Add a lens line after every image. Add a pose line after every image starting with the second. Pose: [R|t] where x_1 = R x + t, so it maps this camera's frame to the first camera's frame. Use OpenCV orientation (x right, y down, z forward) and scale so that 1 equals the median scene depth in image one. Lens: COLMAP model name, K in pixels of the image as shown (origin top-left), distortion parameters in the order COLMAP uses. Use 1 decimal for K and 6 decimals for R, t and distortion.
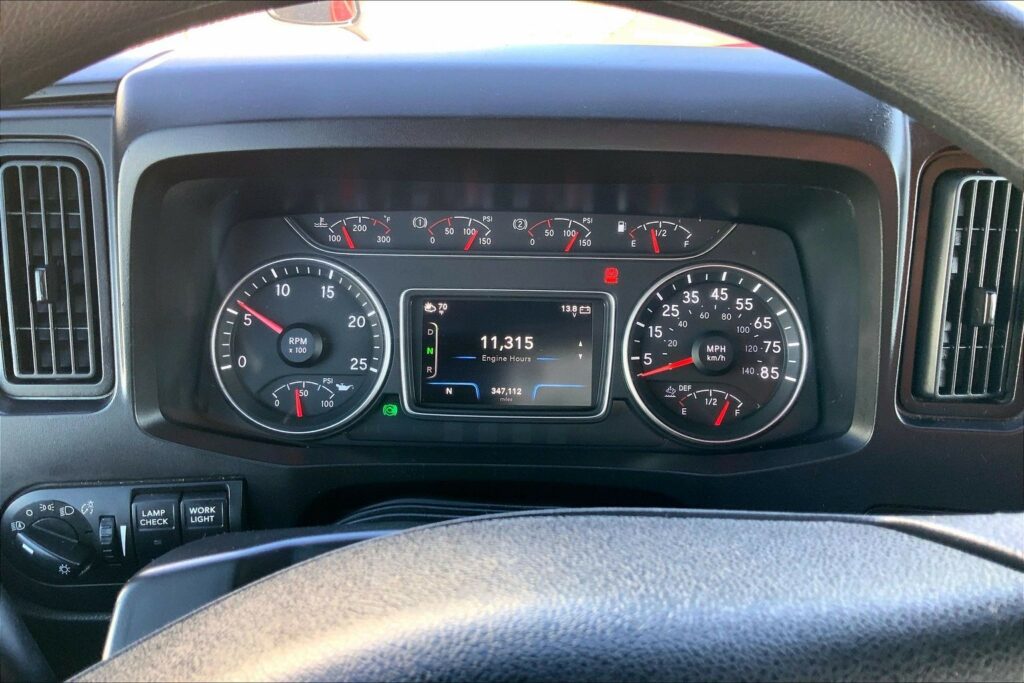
lens RADIAL K [[847.2, 0, 509.6], [0, 847.2, 339.2], [0, 0, 1]] dist [0.134808, -0.297145]
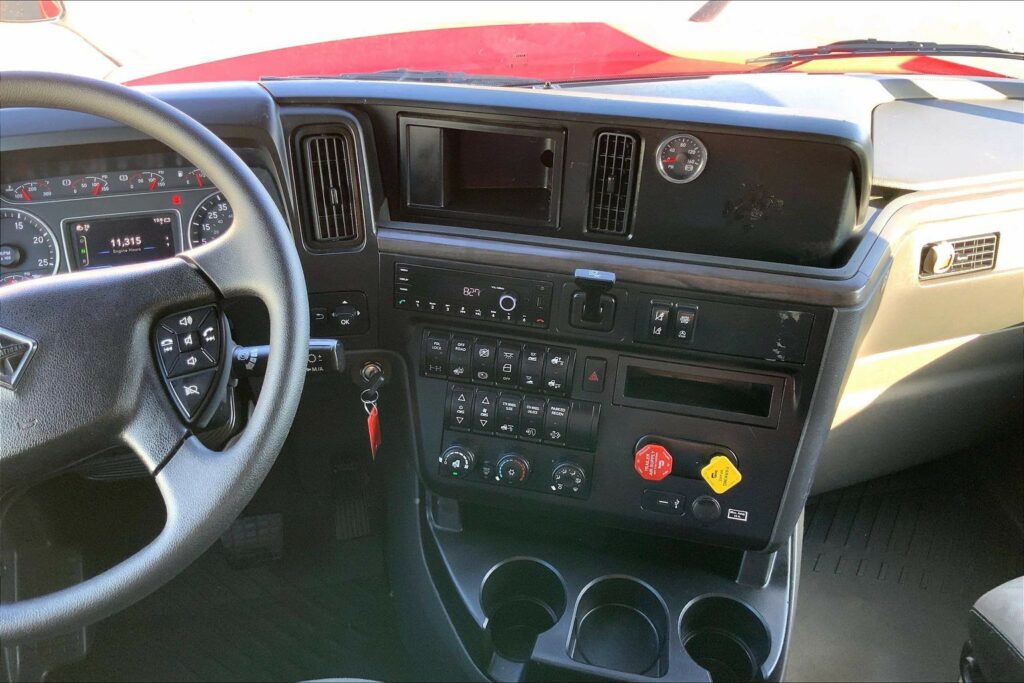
lens RADIAL K [[847.2, 0, 509.6], [0, 847.2, 339.2], [0, 0, 1]] dist [0.134808, -0.297145]
pose [[0.967589, -0.138346, 0.211262, 0.387506], [0.124092, 0.989091, 0.079368, 0.172077], [-0.219938, -0.050580, 0.974202, -1.052743]]
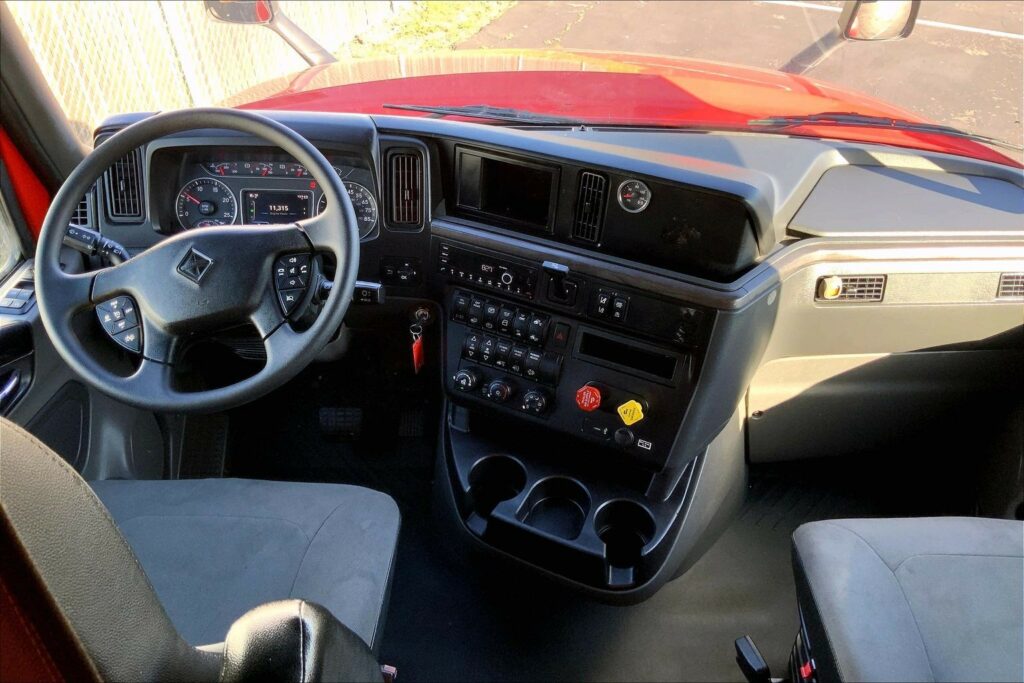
lens RADIAL K [[847.2, 0, 509.6], [0, 847.2, 339.2], [0, 0, 1]] dist [0.134808, -0.297145]
pose [[0.999478, -0.000222, 0.032297, 0.697205], [-0.002529, 0.996366, 0.085134, 0.201438], [-0.032198, -0.085171, 0.995846, -1.999614]]
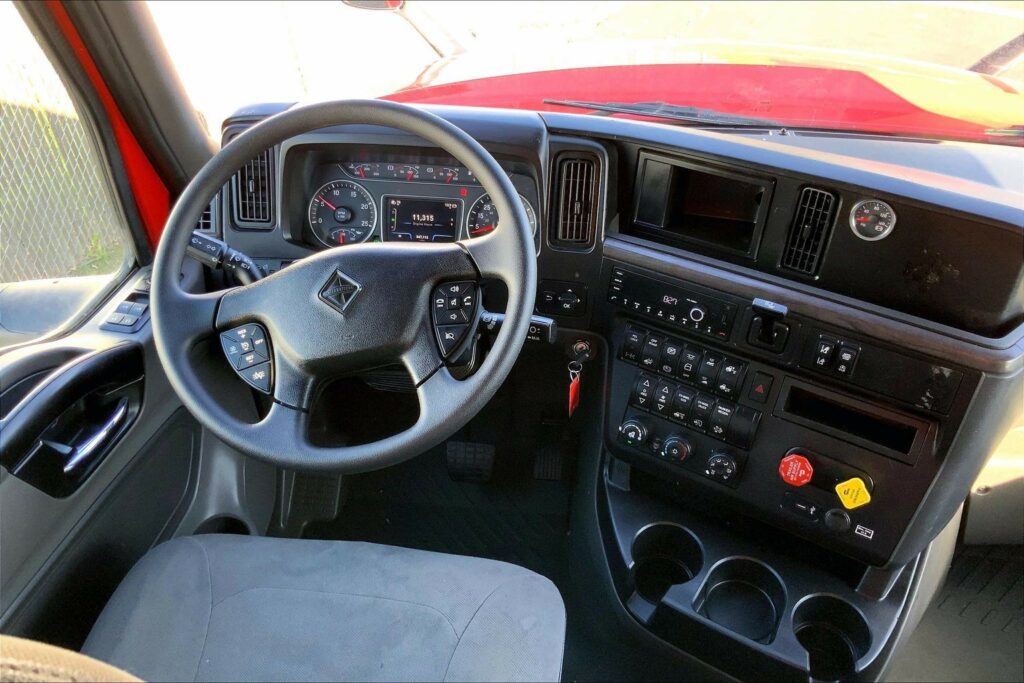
lens RADIAL K [[847.2, 0, 509.6], [0, 847.2, 339.2], [0, 0, 1]] dist [0.134808, -0.297145]
pose [[0.996411, 0.050786, -0.067723, 0.444008], [-0.044595, 0.994943, 0.089996, 0.124781], [0.071951, -0.086653, 0.993637, -1.529515]]
